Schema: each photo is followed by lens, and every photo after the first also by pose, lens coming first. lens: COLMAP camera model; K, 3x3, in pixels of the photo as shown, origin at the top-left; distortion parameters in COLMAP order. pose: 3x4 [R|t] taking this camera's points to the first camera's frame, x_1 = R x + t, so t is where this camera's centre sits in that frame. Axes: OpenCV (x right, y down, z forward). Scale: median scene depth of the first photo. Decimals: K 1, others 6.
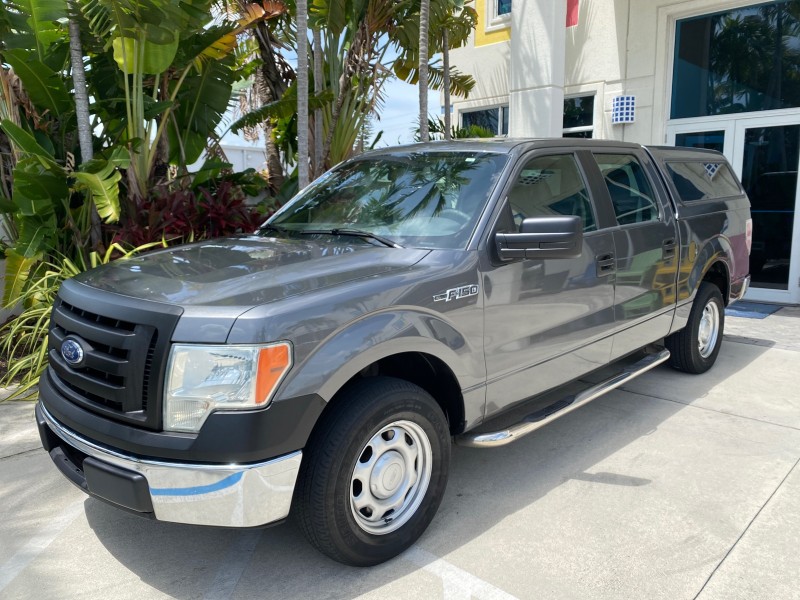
lens RADIAL K [[620.6, 0, 398.7], [0, 620.6, 295.6], [0, 0, 1]] dist [0.015037, -0.012665]
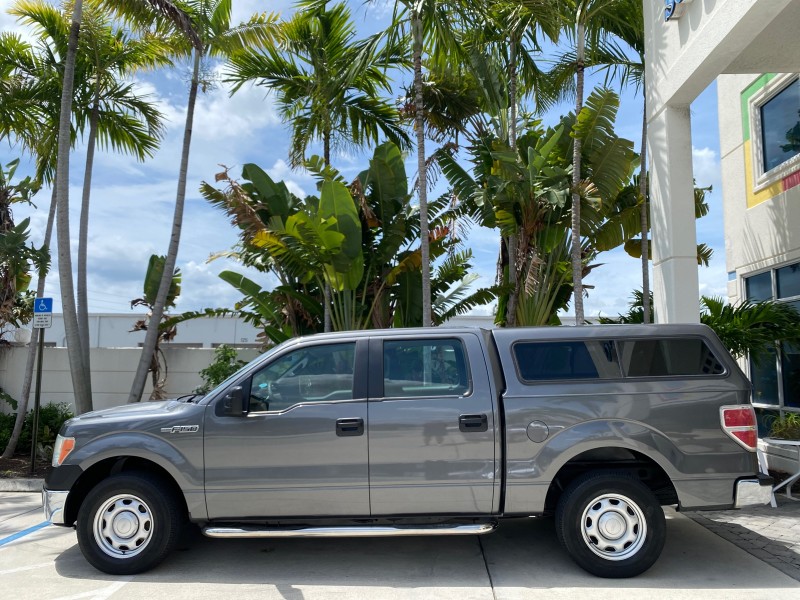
lens RADIAL K [[620.6, 0, 398.6], [0, 620.6, 295.8], [0, 0, 1]] dist [0.015037, -0.012665]
pose [[0.661208, -0.076893, -0.746251, 0.704759], [-0.122179, 0.970415, -0.208246, -0.030552], [0.740186, 0.228870, 0.632252, 0.101061]]
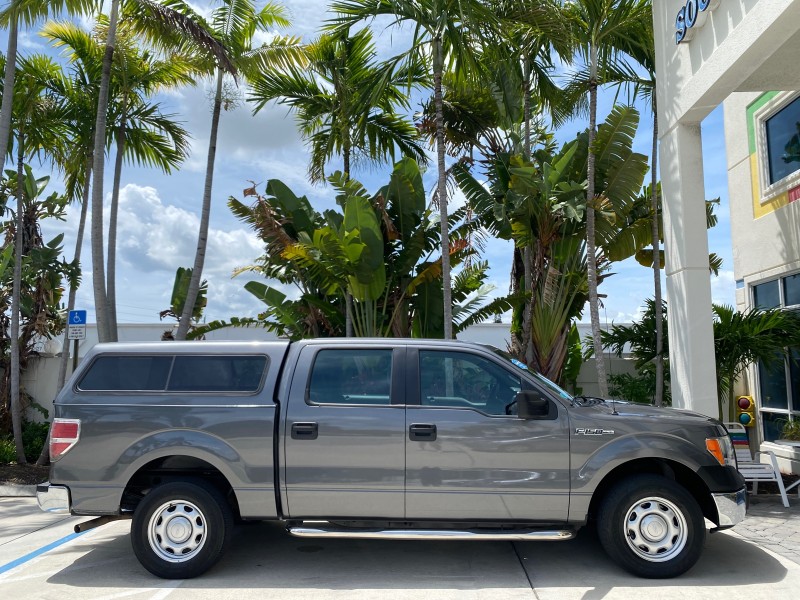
lens RADIAL K [[620.6, 0, 396.9], [0, 620.6, 295.8], [0, 0, 1]] dist [0.015037, -0.012665]
pose [[0.658316, -0.090416, -0.747291, 0.712465], [-0.116640, 0.968516, -0.219934, -0.020345], [0.743649, 0.231950, 0.627044, 0.037186]]
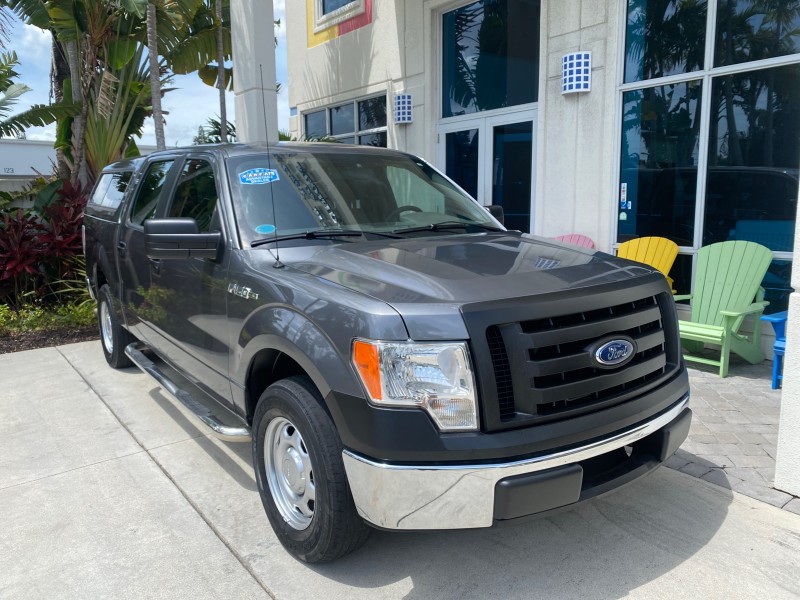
lens RADIAL K [[620.6, 0, 400.2], [0, 620.6, 297.4], [0, 0, 1]] dist [0.015037, -0.012665]
pose [[0.988289, 0.018589, -0.151460, 0.655942], [-0.017611, 0.999815, 0.007796, -0.017103], [0.151577, -0.005037, 0.988433, 0.056055]]
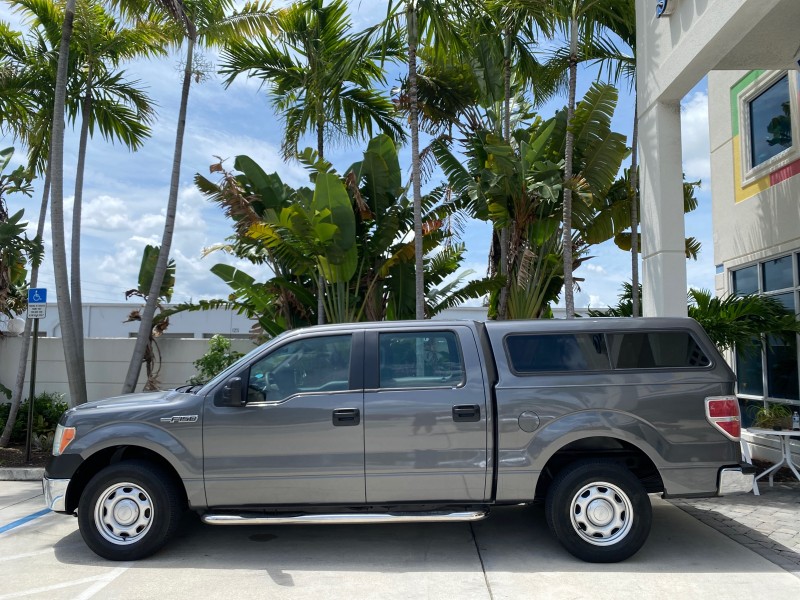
lens RADIAL K [[620.6, 0, 398.3], [0, 620.6, 298.1], [0, 0, 1]] dist [0.015037, -0.012665]
pose [[0.672477, -0.059760, -0.737701, 0.711687], [-0.123142, 0.973808, -0.191141, -0.030320], [0.729802, 0.219380, 0.647505, 0.087185]]
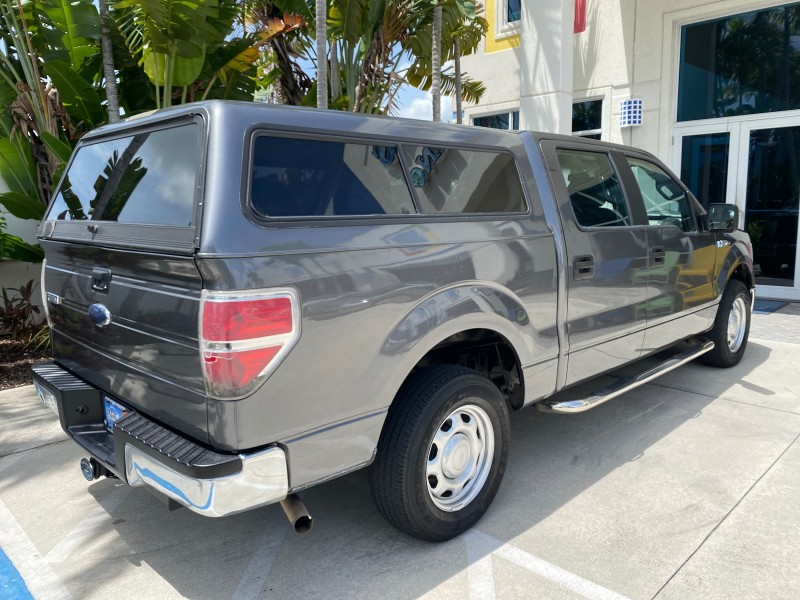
lens RADIAL K [[620.6, 0, 398.8], [0, 620.6, 297.3], [0, 0, 1]] dist [0.015037, -0.012665]
pose [[0.999825, -0.008112, -0.016837, -0.009053], [0.008037, 0.999957, -0.004519, 0.008621], [0.016873, 0.004383, 0.999848, -0.041154]]
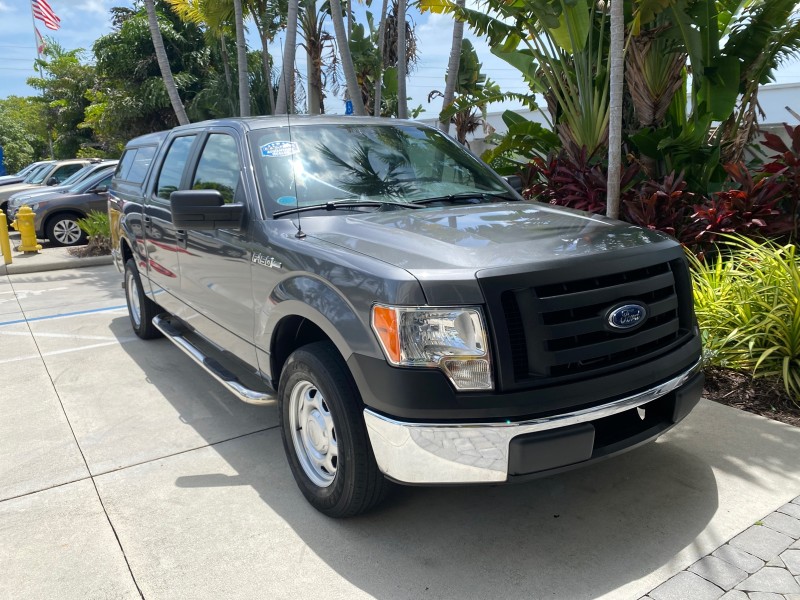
lens RADIAL K [[620.6, 0, 397.8], [0, 620.6, 298.0], [0, 0, 1]] dist [0.015037, -0.012665]
pose [[-0.209228, 0.223071, -0.952083, 0.715227], [-0.130316, 0.958588, 0.253233, -0.142560], [0.969145, 0.177055, -0.171494, 0.810293]]
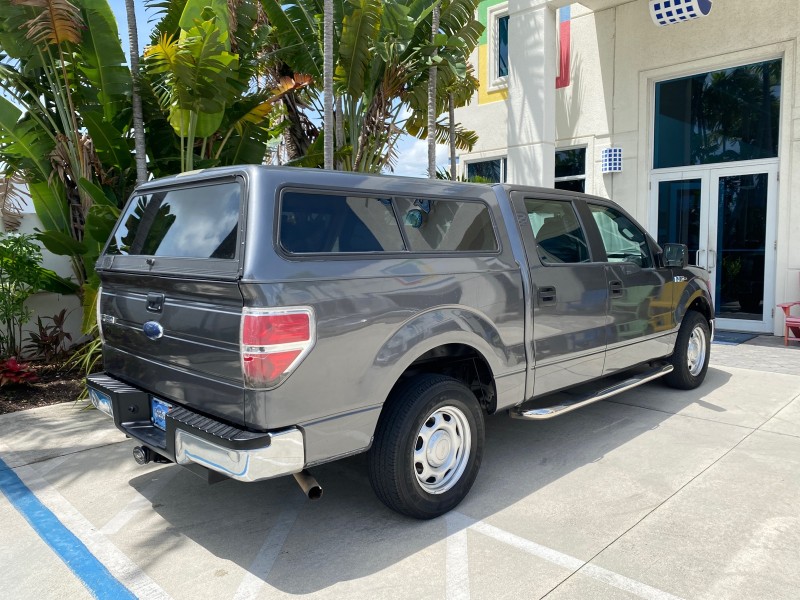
lens RADIAL K [[620.6, 0, 400.5], [0, 620.6, 298.8], [0, 0, 1]] dist [0.015037, -0.012665]
pose [[0.999880, -0.004645, -0.014773, -0.002223], [0.003712, 0.998034, -0.062565, 0.021802], [0.015035, 0.062503, 0.997932, -0.131987]]
